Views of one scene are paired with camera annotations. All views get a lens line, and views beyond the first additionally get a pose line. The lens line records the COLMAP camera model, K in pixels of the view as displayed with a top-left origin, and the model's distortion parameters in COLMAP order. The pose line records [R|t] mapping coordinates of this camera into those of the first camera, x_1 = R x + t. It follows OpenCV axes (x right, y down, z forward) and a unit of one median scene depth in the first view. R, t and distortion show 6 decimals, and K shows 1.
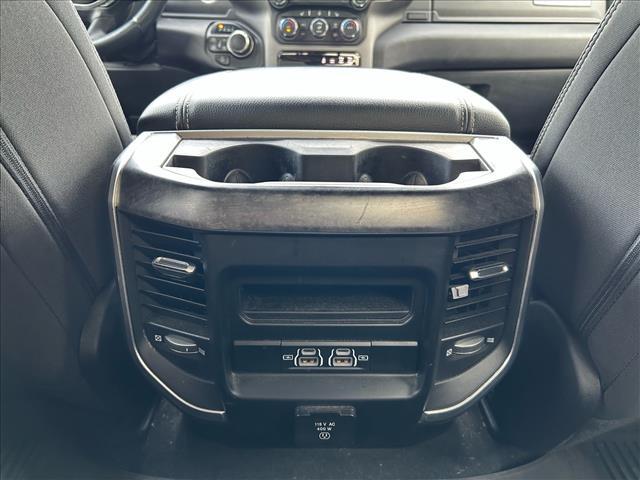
lens RADIAL K [[477.5, 0, 319.7], [0, 477.5, 238.9], [0, 0, 1]] dist [0.019507, -0.035029]
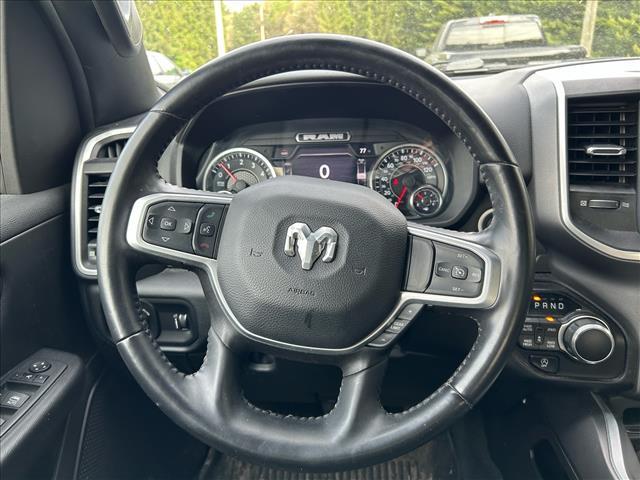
lens RADIAL K [[477.5, 0, 312.1], [0, 477.5, 245.9], [0, 0, 1]] dist [0.019507, -0.035029]
pose [[0.995170, -0.034466, -0.091920, -0.406146], [0.029252, 0.997918, -0.057481, -0.483457], [0.093710, 0.054514, 0.994106, 0.453247]]
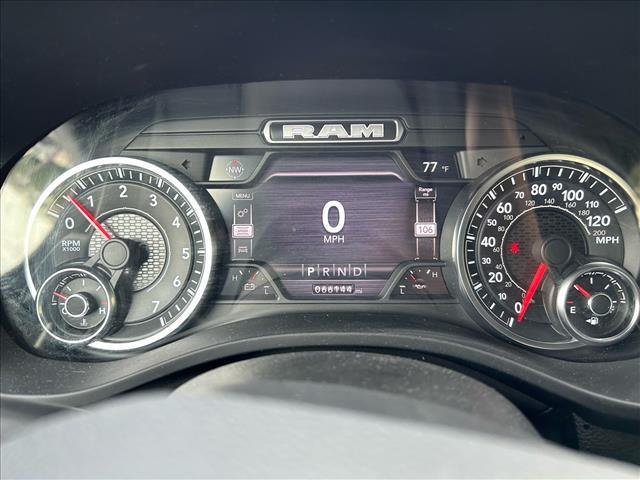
lens RADIAL K [[477.5, 0, 307.7], [0, 477.5, 249.7], [0, 0, 1]] dist [0.019507, -0.035029]
pose [[0.998363, -0.020524, -0.053389, -0.446386], [0.018616, 0.999179, -0.035990, -0.594420], [0.054084, 0.034937, 0.997925, 0.833906]]
